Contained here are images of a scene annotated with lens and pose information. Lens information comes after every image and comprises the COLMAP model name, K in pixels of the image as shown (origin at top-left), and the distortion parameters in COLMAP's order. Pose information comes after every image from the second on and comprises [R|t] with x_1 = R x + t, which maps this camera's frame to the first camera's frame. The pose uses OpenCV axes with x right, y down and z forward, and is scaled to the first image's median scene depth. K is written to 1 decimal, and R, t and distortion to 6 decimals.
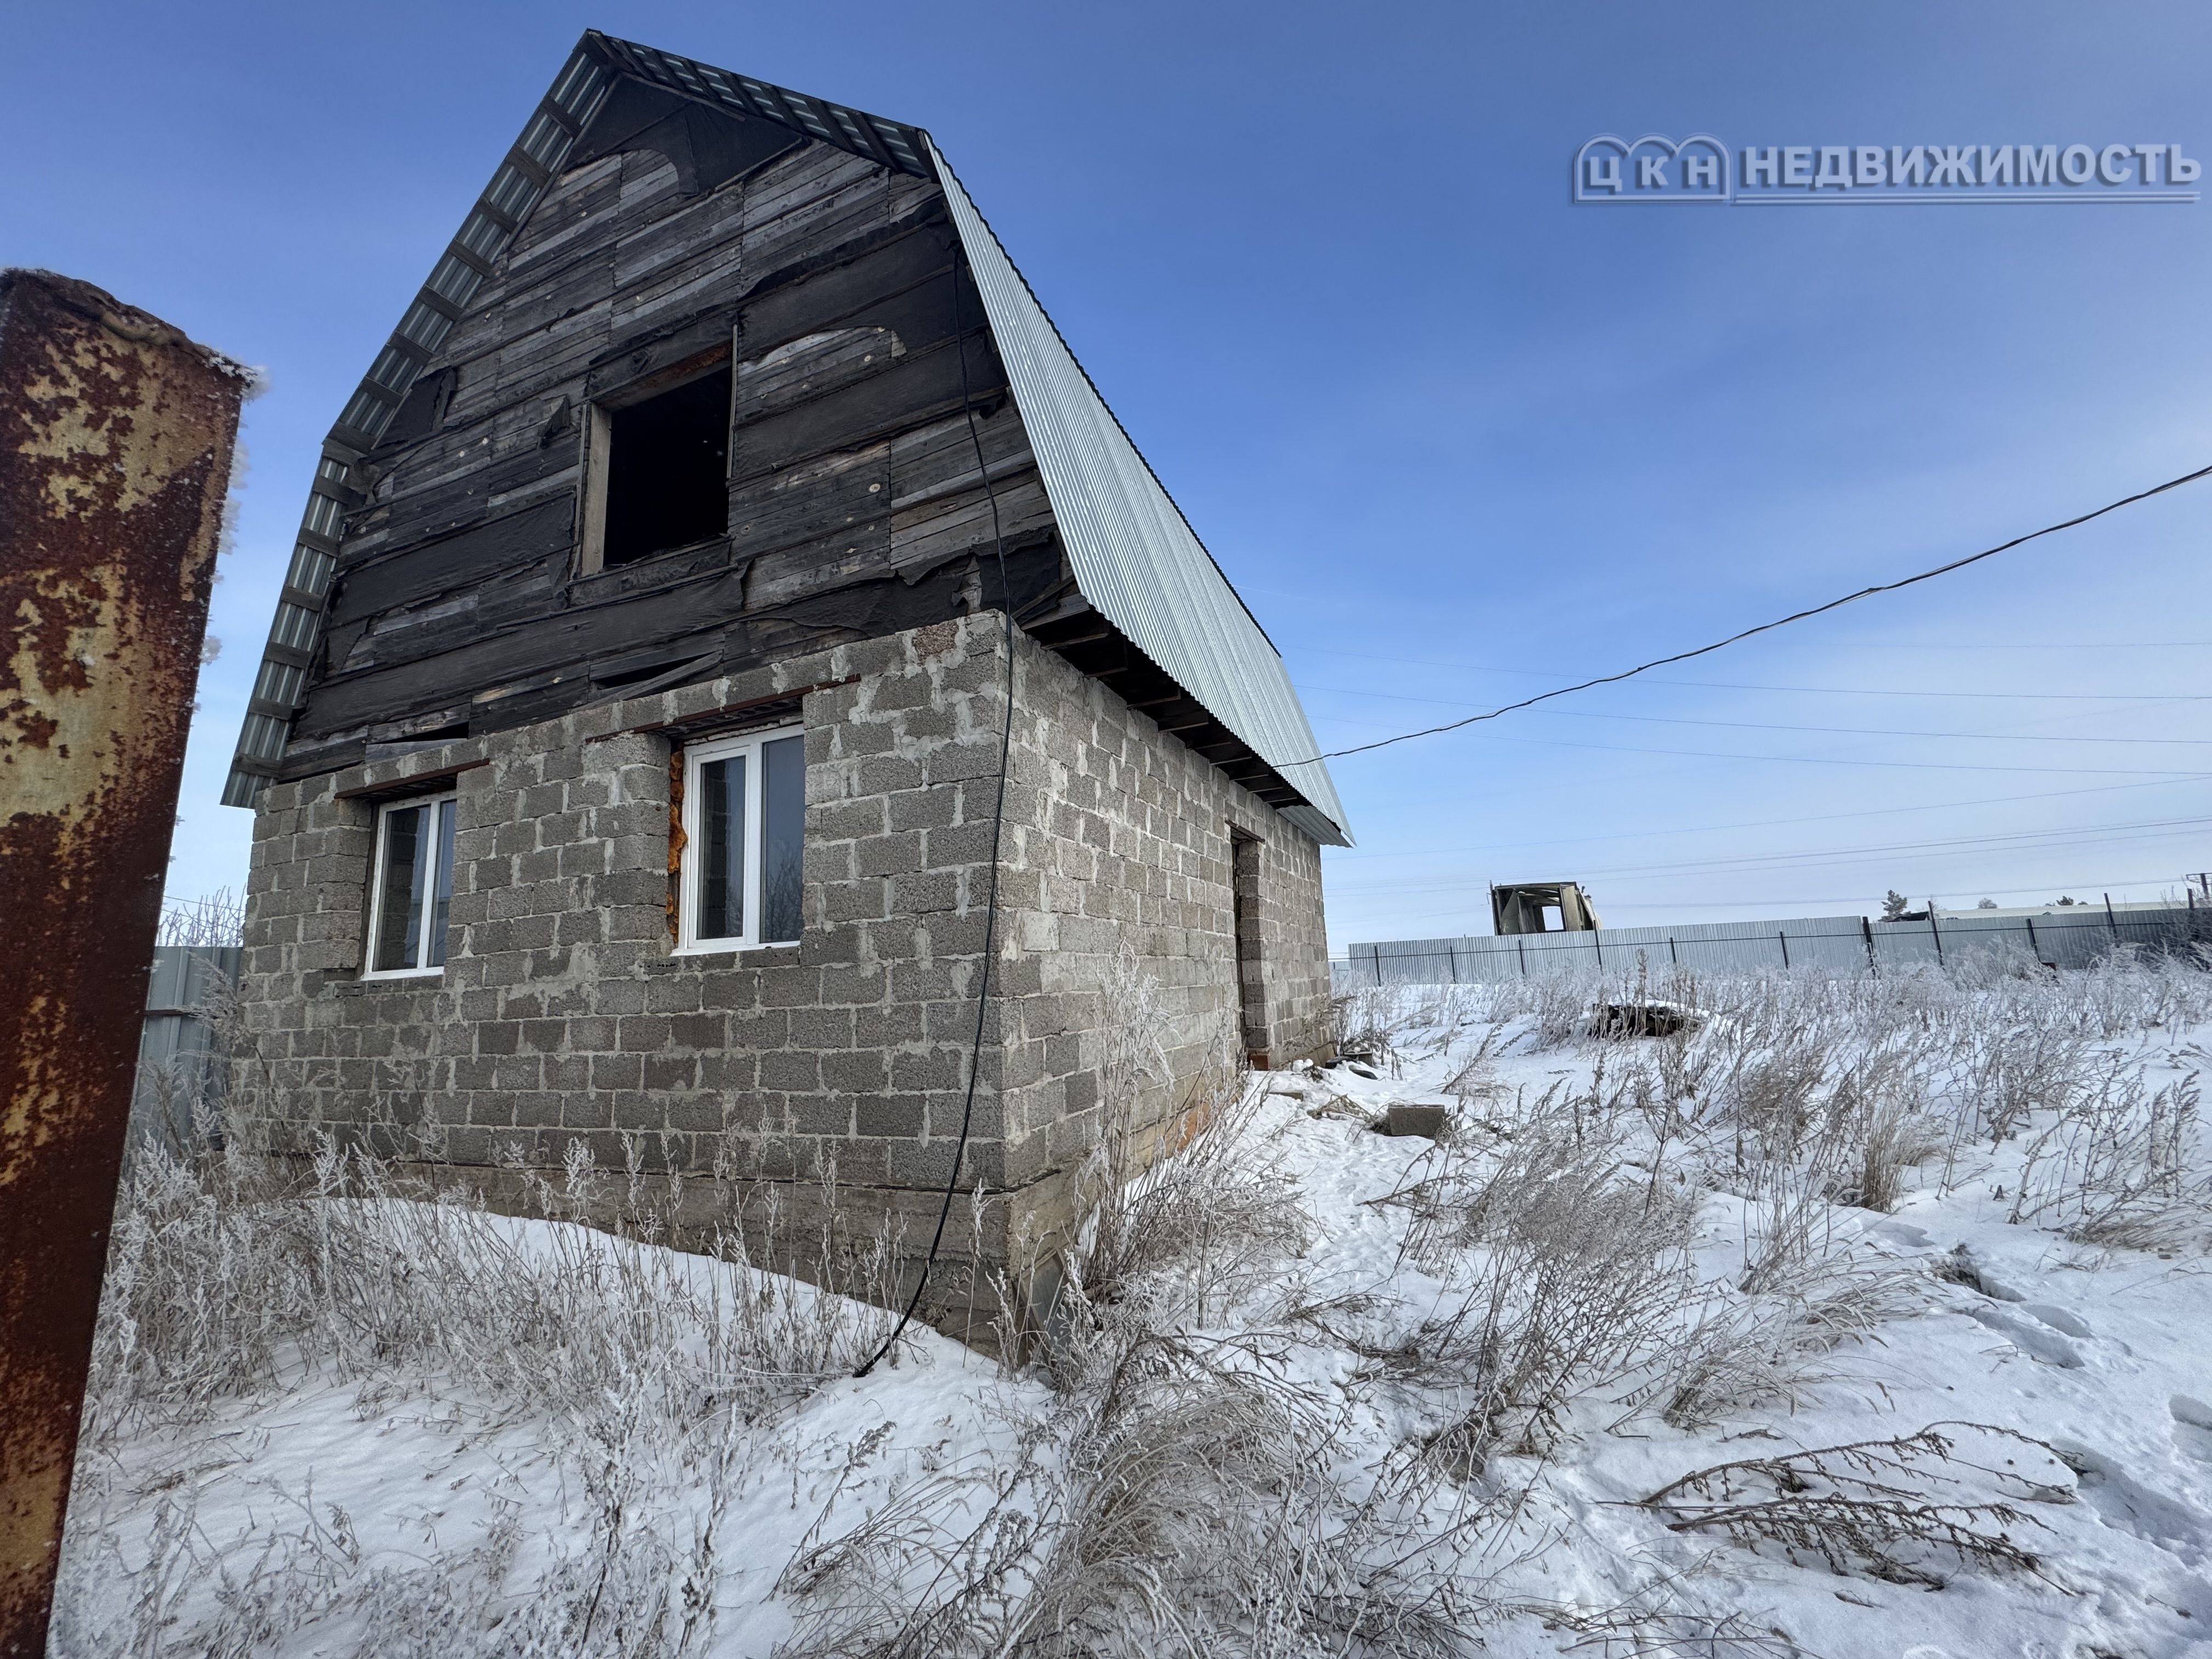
lens RADIAL K [[882.6, 0, 1106.0], [0, 882.6, 829.5], [0, 0, 1]] dist [-0.002264, 0.000183]
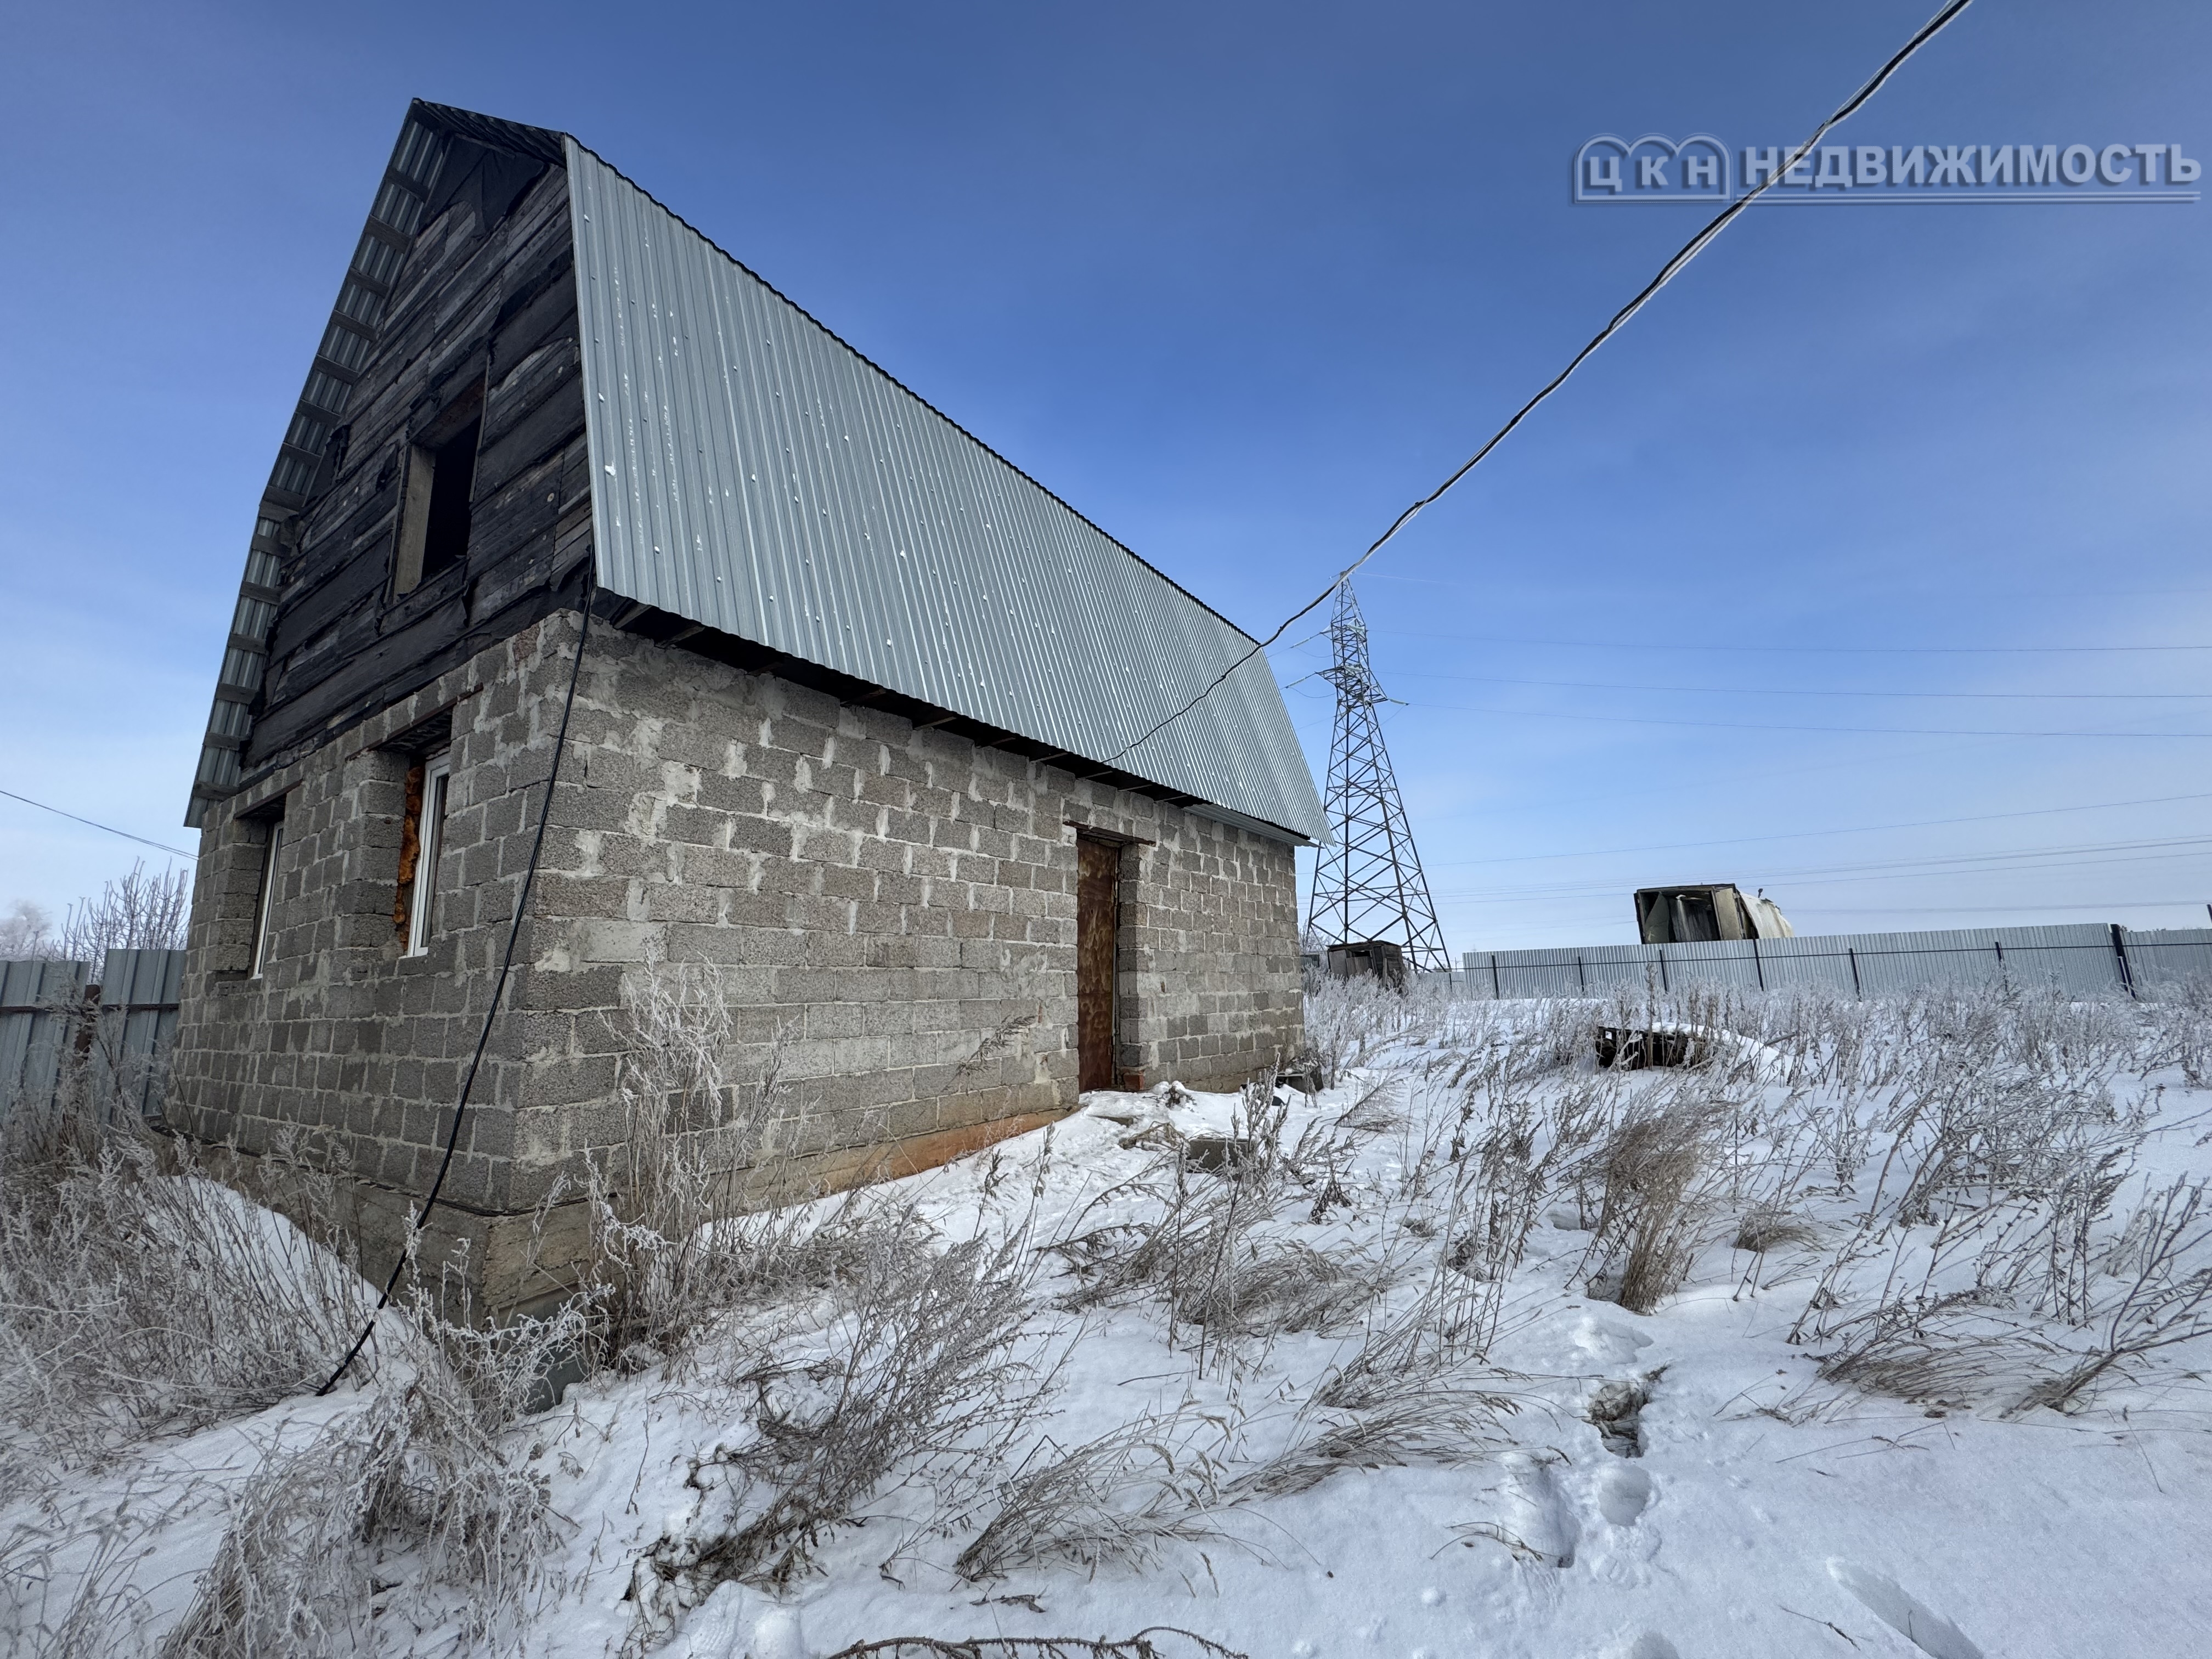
lens RADIAL K [[882.6, 0, 1106.0], [0, 882.6, 829.5], [0, 0, 1]] dist [-0.002264, 0.000183]
pose [[0.981165, -0.019449, -0.192189, 0.522072], [0.018173, 0.999800, -0.008402, 0.009582], [0.192314, 0.004751, 0.981322, 0.135208]]
